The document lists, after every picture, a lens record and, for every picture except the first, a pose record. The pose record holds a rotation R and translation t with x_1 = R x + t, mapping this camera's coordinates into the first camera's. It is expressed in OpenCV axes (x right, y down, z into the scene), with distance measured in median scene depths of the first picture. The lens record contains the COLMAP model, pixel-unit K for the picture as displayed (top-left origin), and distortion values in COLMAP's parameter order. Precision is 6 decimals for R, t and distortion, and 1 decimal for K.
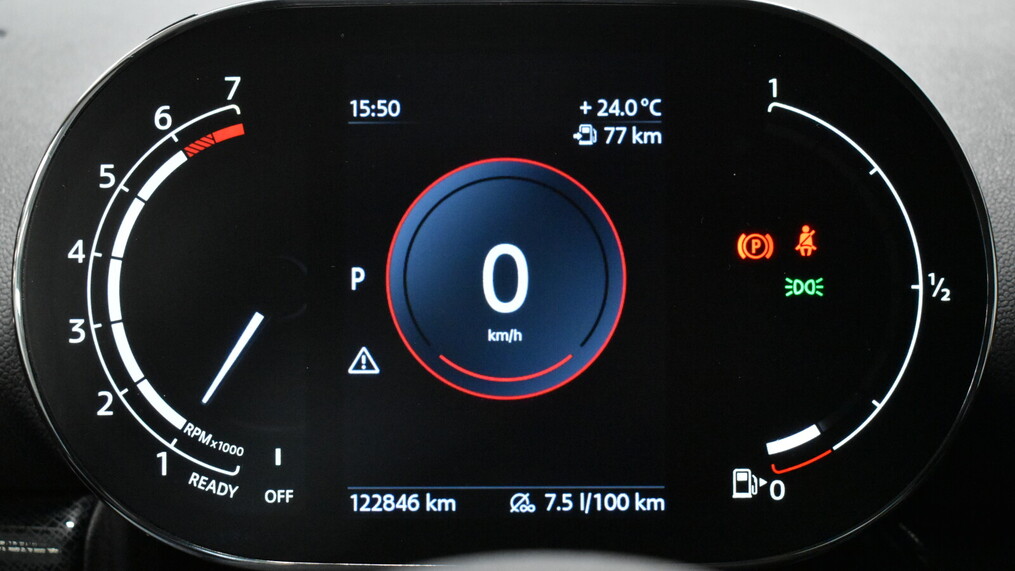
lens RADIAL K [[1289.8, 0, 505.8], [0, 1289.8, 281.5], [0, 0, 1]] dist [-0.026615, 0.000000]
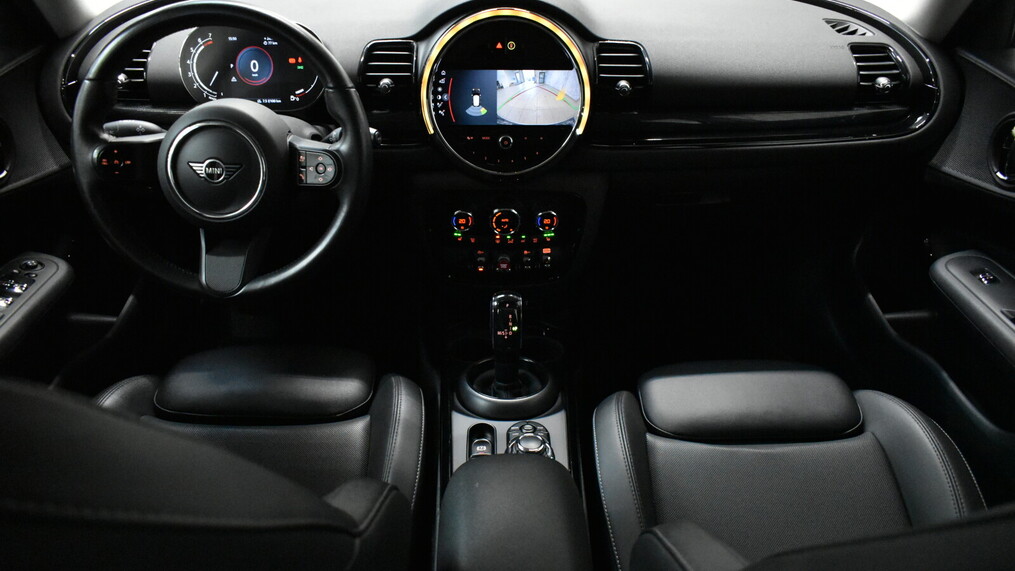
lens RADIAL K [[770.2, 0, 508.5], [0, 770.2, 281.8], [0, 0, 1]] dist [-0.036442, 0.021727]
pose [[0.999926, 0.000960, 0.012160, 1.239433], [-0.004141, 0.964413, 0.264368, 0.021470], [-0.011474, -0.264398, 0.964345, -3.038779]]
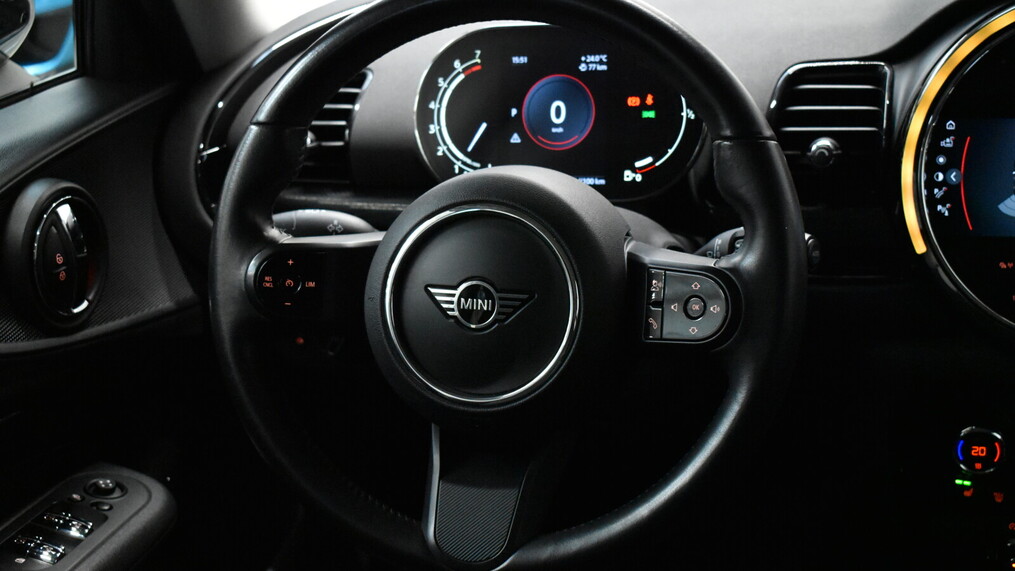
lens RADIAL K [[1545.5, 0, 506.8], [0, 1545.5, 285.6], [0, 0, 1]] dist [-0.021404, 0.000000]
pose [[0.960142, 0.023683, -0.278509, 0.967765], [-0.008792, 0.998470, 0.054595, 0.221791], [0.279376, -0.049971, 0.958881, -2.777429]]
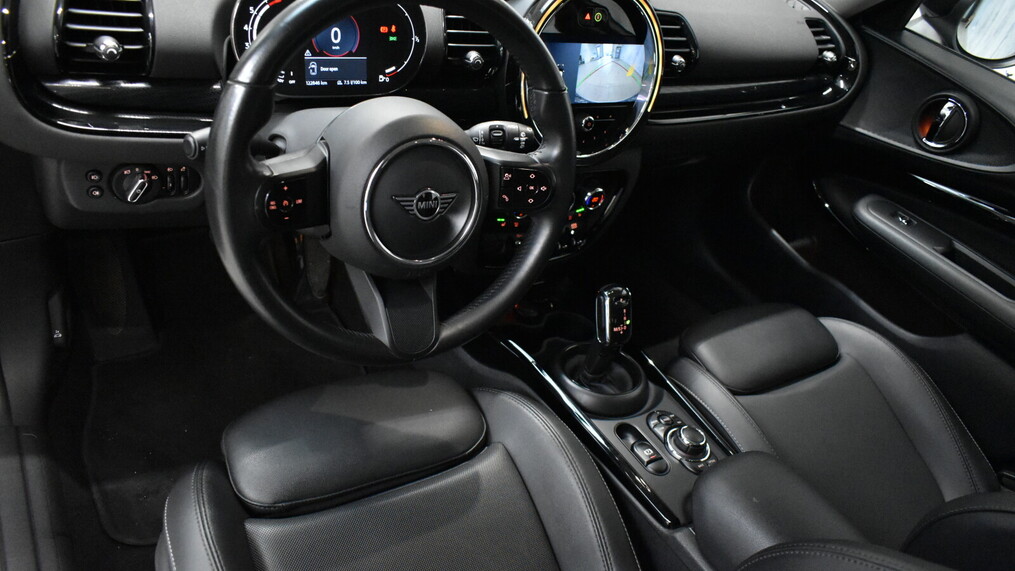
lens RADIAL K [[770.2, 0, 509.0], [0, 770.2, 287.2], [0, 0, 1]] dist [-0.036442, 0.021727]
pose [[0.837179, -0.148608, 0.526353, -1.107152], [-0.085224, 0.915178, 0.393938, -0.324553], [-0.540248, -0.374654, 0.753502, -1.861152]]
